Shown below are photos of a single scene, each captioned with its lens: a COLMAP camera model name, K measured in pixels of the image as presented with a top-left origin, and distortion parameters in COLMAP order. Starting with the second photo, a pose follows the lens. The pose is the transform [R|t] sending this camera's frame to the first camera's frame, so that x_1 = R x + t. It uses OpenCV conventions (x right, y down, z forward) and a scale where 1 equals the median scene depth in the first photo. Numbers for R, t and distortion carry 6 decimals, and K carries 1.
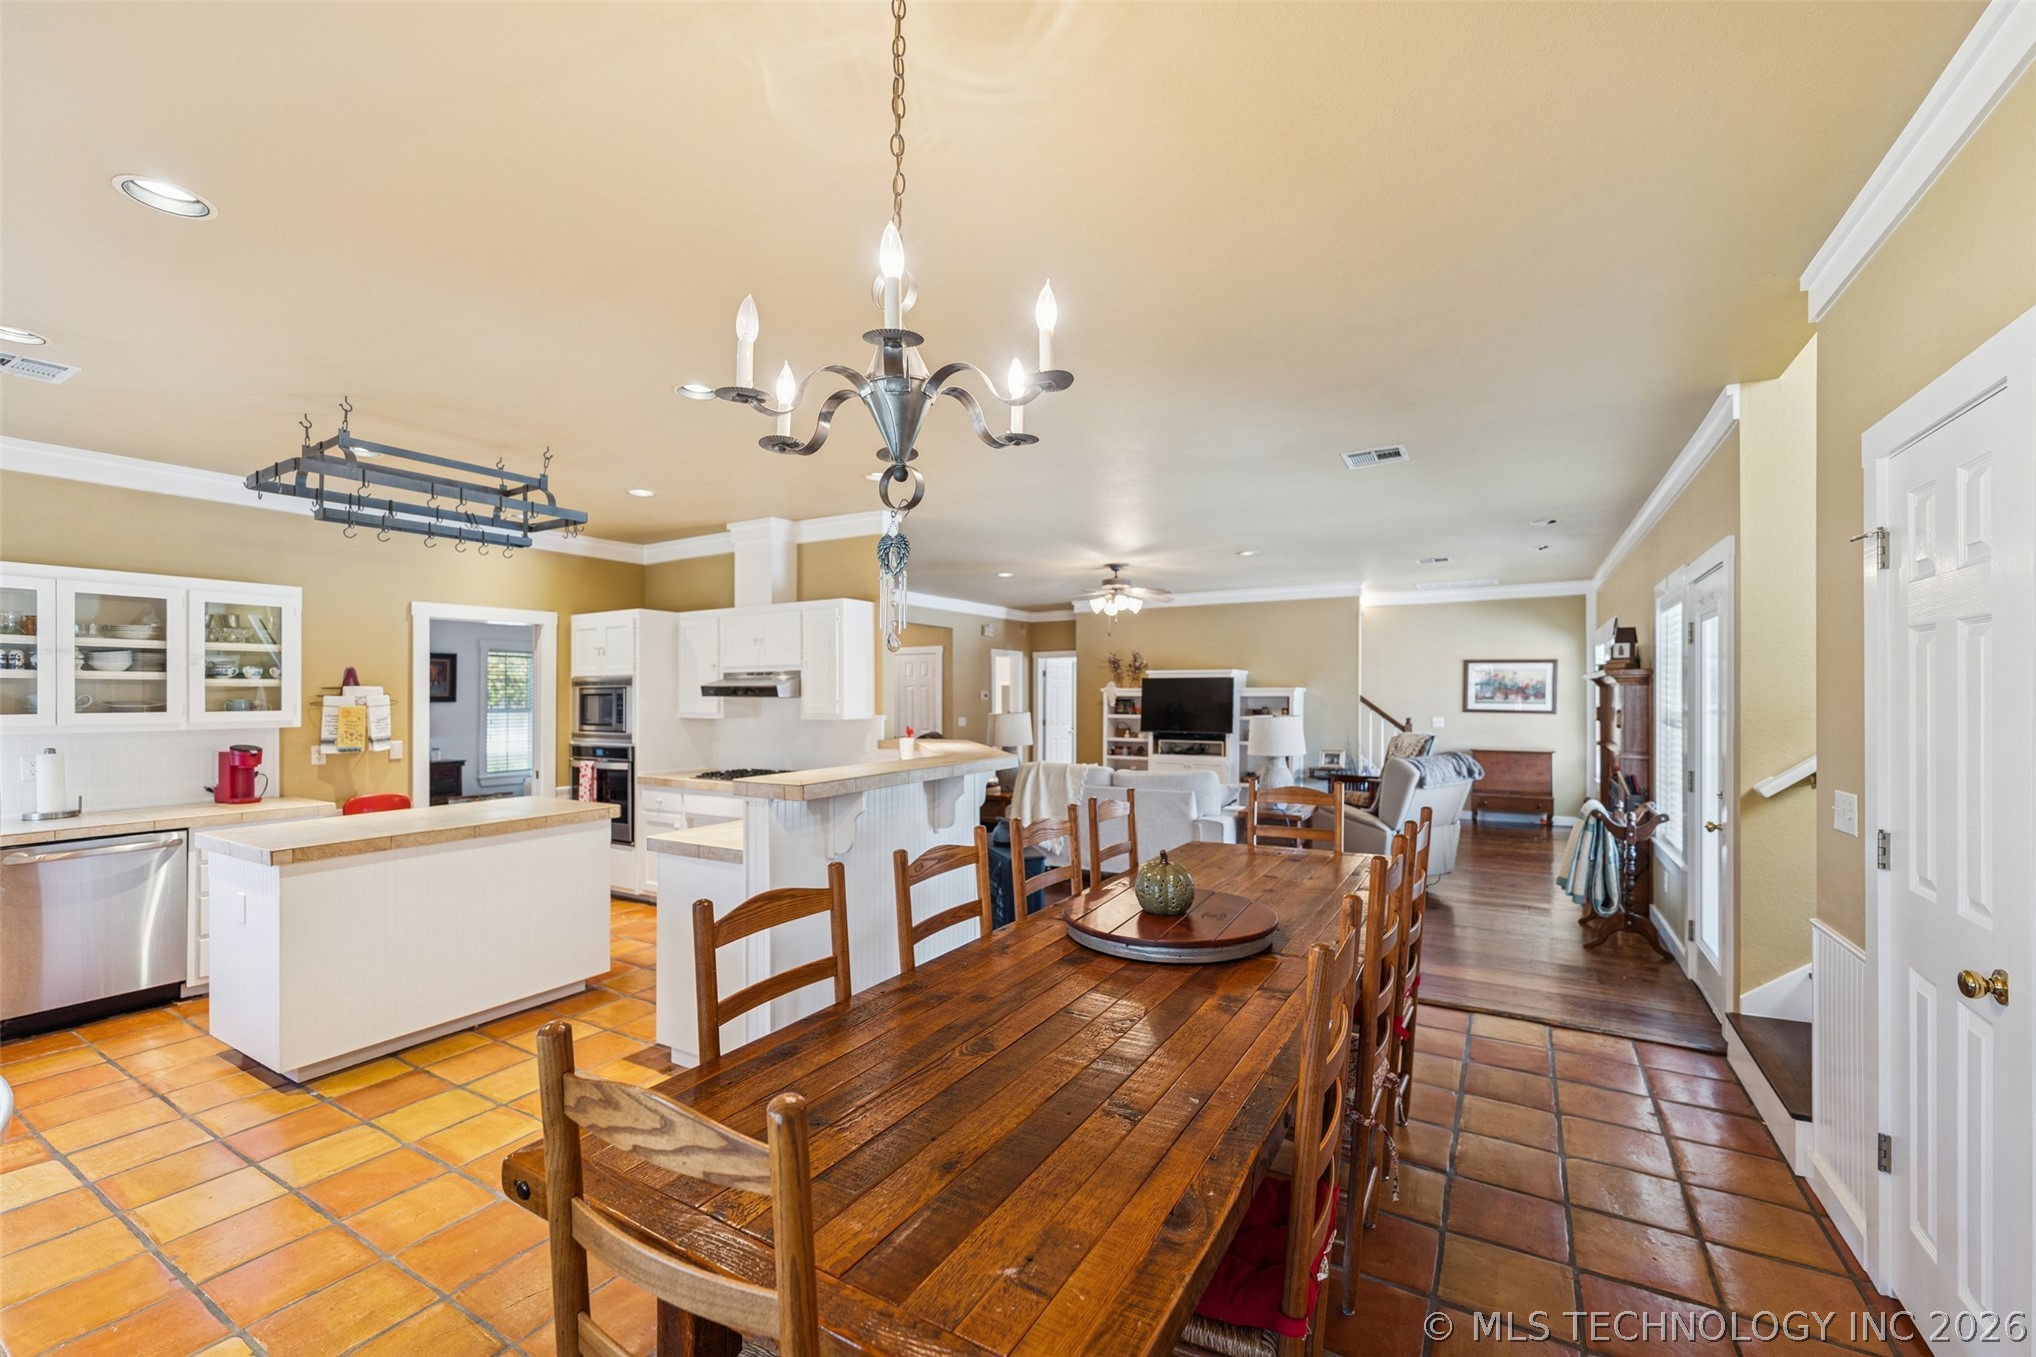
lens RADIAL K [[830.9, 0, 1018.7], [0, 830.9, 690.6], [0, 0, 1]] dist [0.006653, -0.001034]
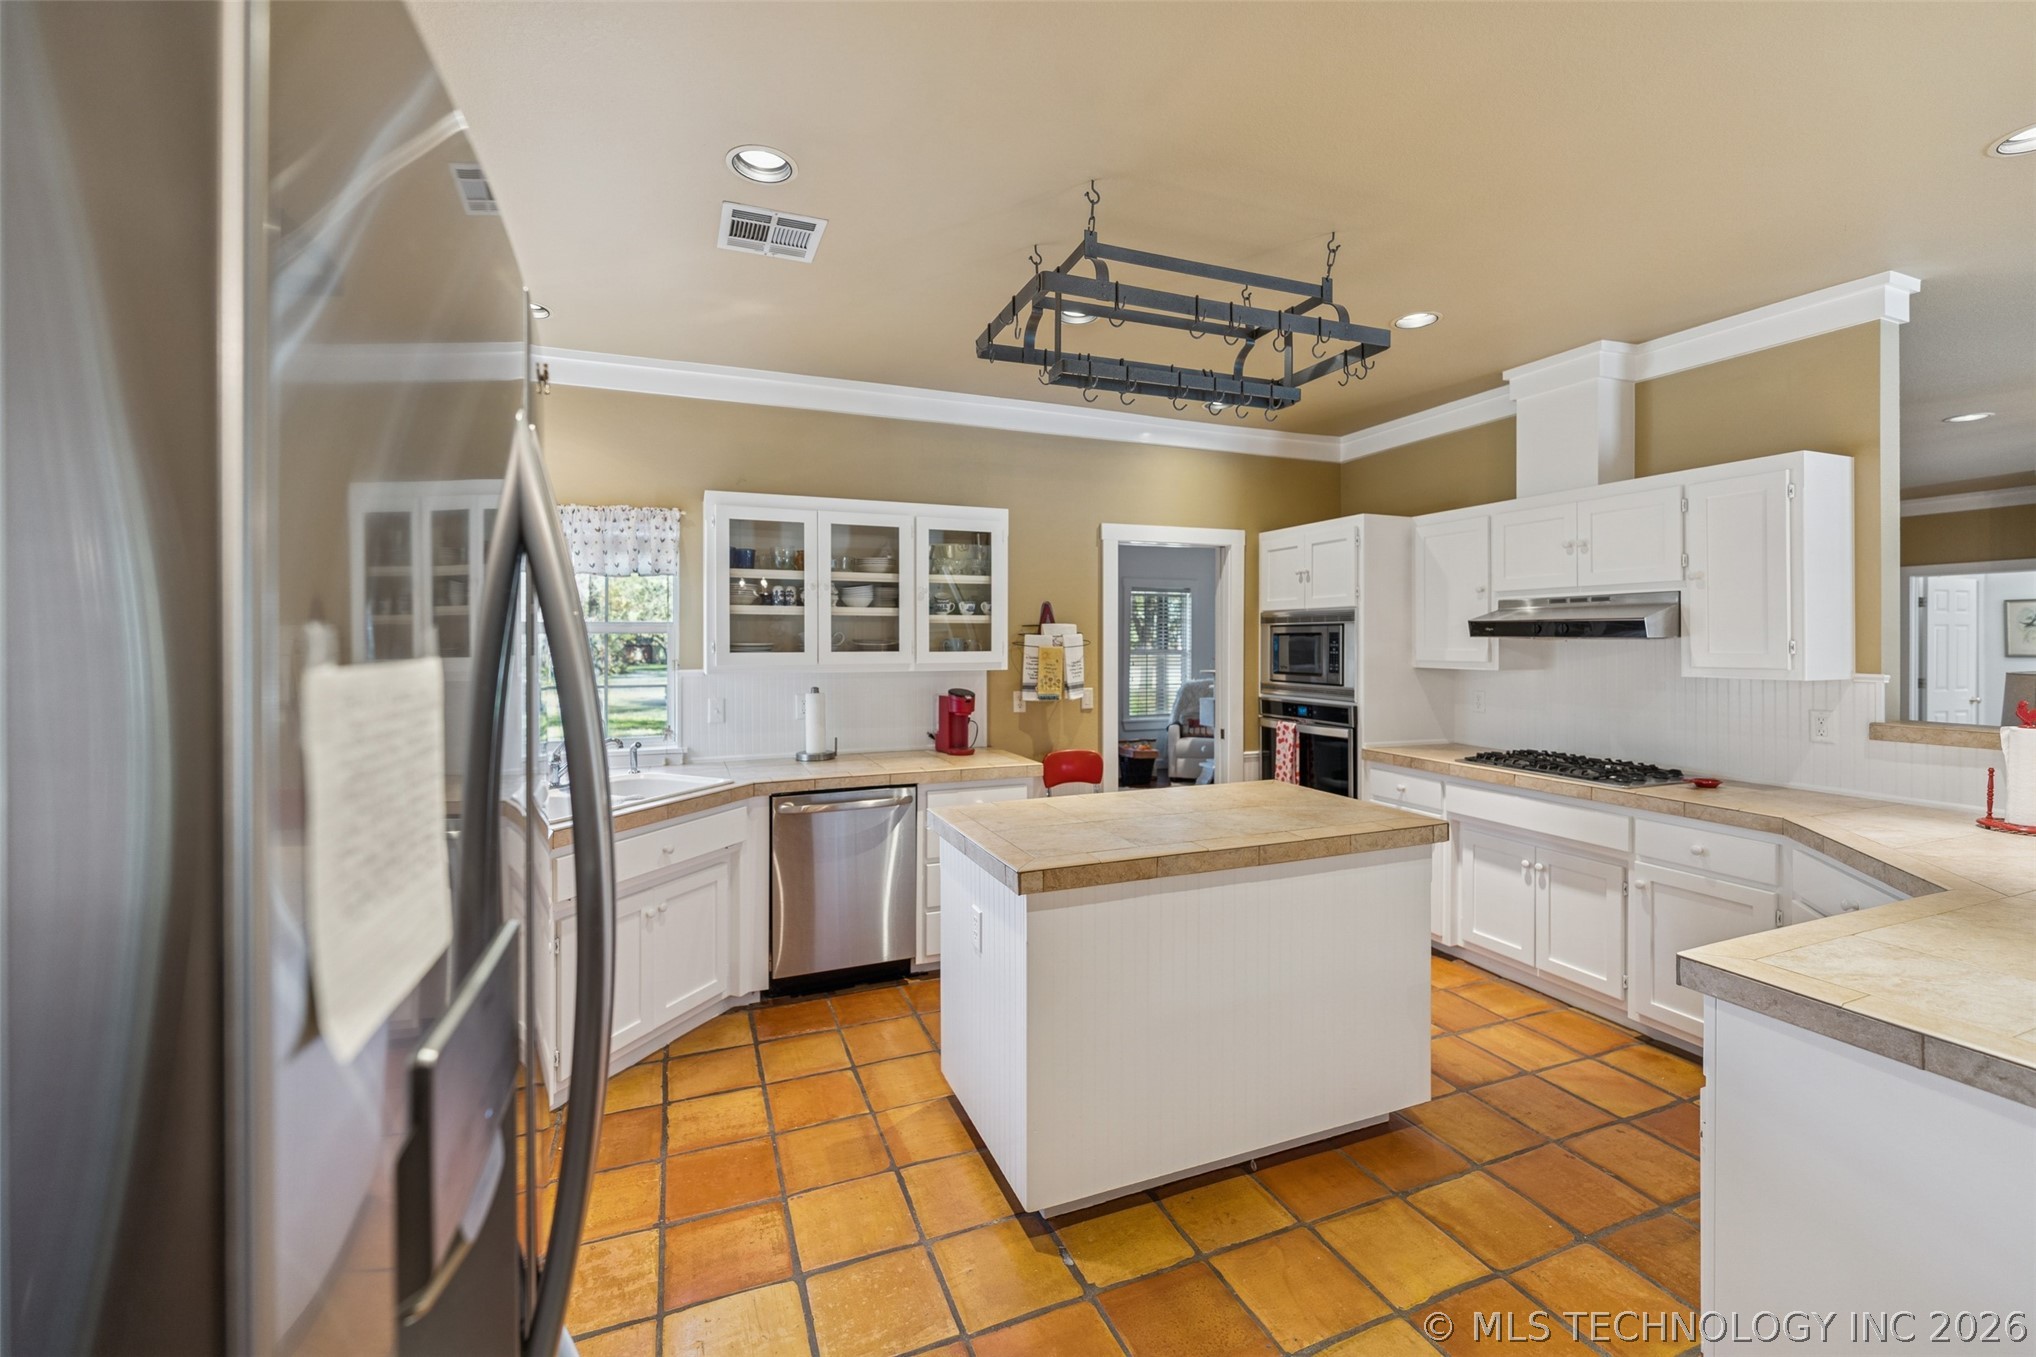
lens RADIAL K [[830.9, 0, 1022.4], [0, 830.9, 634.9], [0, 0, 1]] dist [0.006653, -0.001034]
pose [[0.801618, 0.001039, -0.597835, -0.313649], [0.000202, 0.999998, 0.002007, 0.005052], [0.597836, -0.001730, 0.801616, 0.300231]]
